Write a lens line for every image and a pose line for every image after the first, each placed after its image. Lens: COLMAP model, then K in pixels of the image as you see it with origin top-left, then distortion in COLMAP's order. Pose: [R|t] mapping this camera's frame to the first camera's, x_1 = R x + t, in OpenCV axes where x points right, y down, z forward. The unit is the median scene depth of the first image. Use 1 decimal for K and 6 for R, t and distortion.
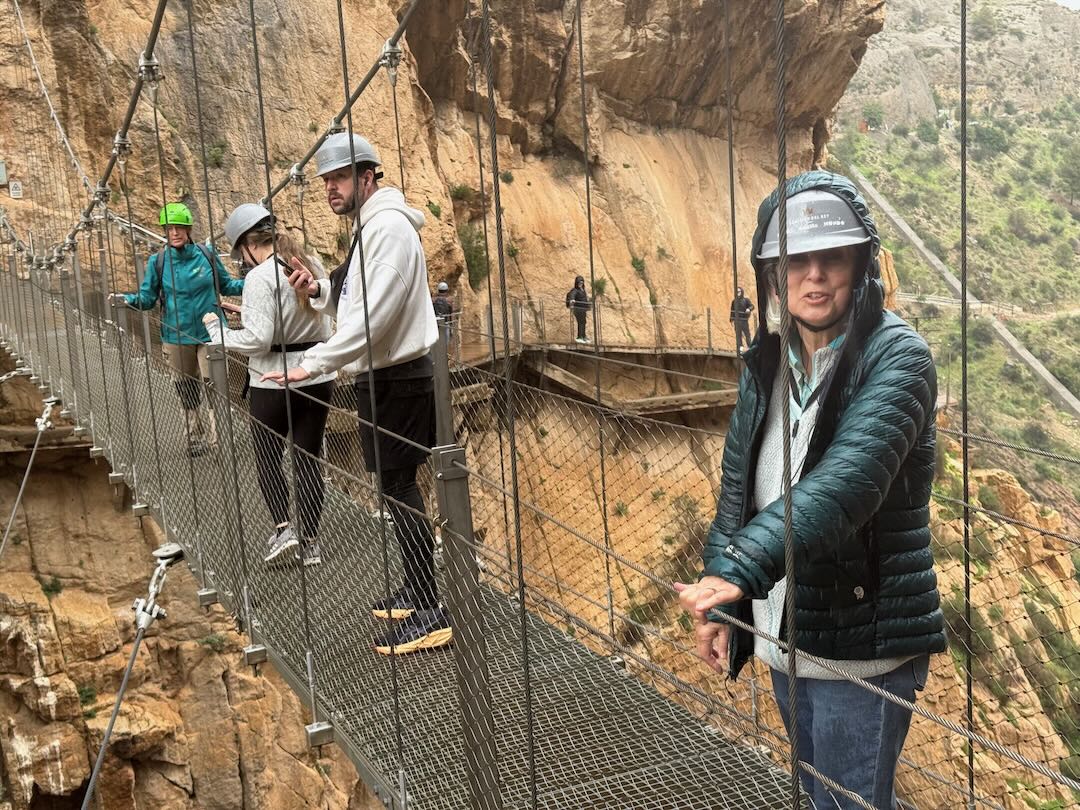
lens RADIAL K [[1506.4, 0, 537.0], [0, 1506.4, 415.5], [0, 0, 1]] dist [0.176821, -0.325356]
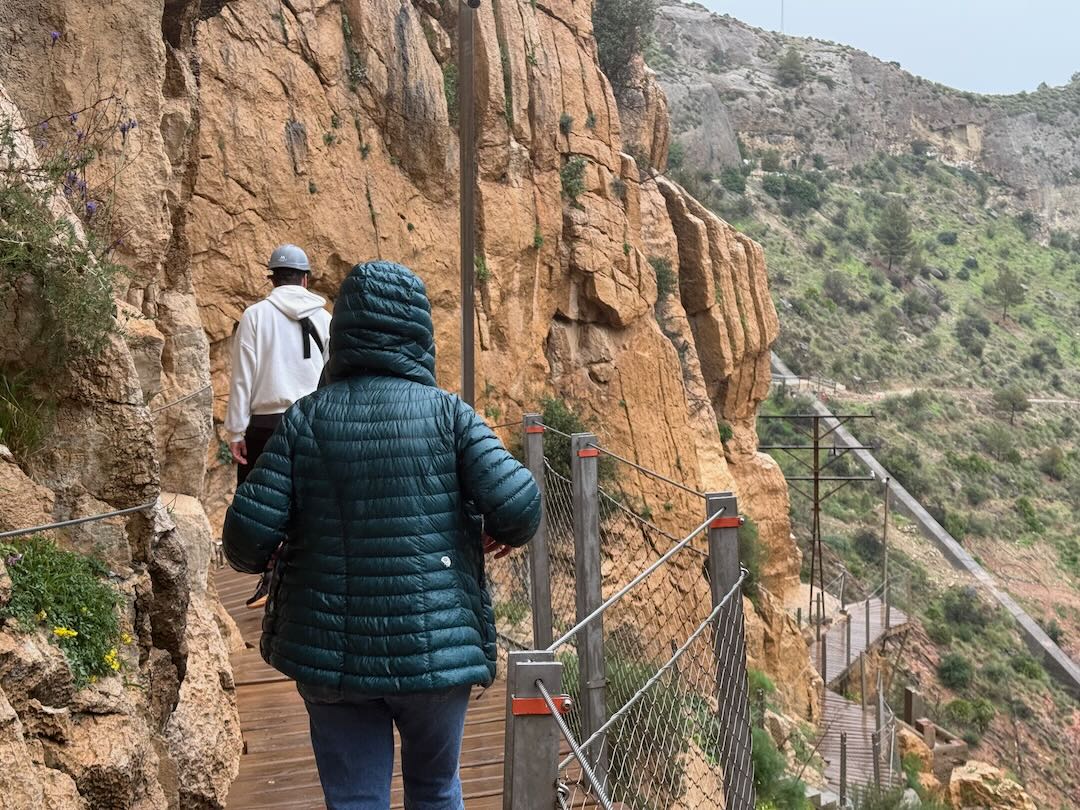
lens RADIAL K [[1474.3, 0, 538.7], [0, 1474.3, 406.1], [0, 0, 1]] dist [0.130563, -0.032239]
pose [[0.990983, 0.020576, 0.132399, 0.249832], [-0.014049, 0.998648, -0.050043, -0.091847], [-0.133250, 0.047731, 0.989932, 1.246301]]
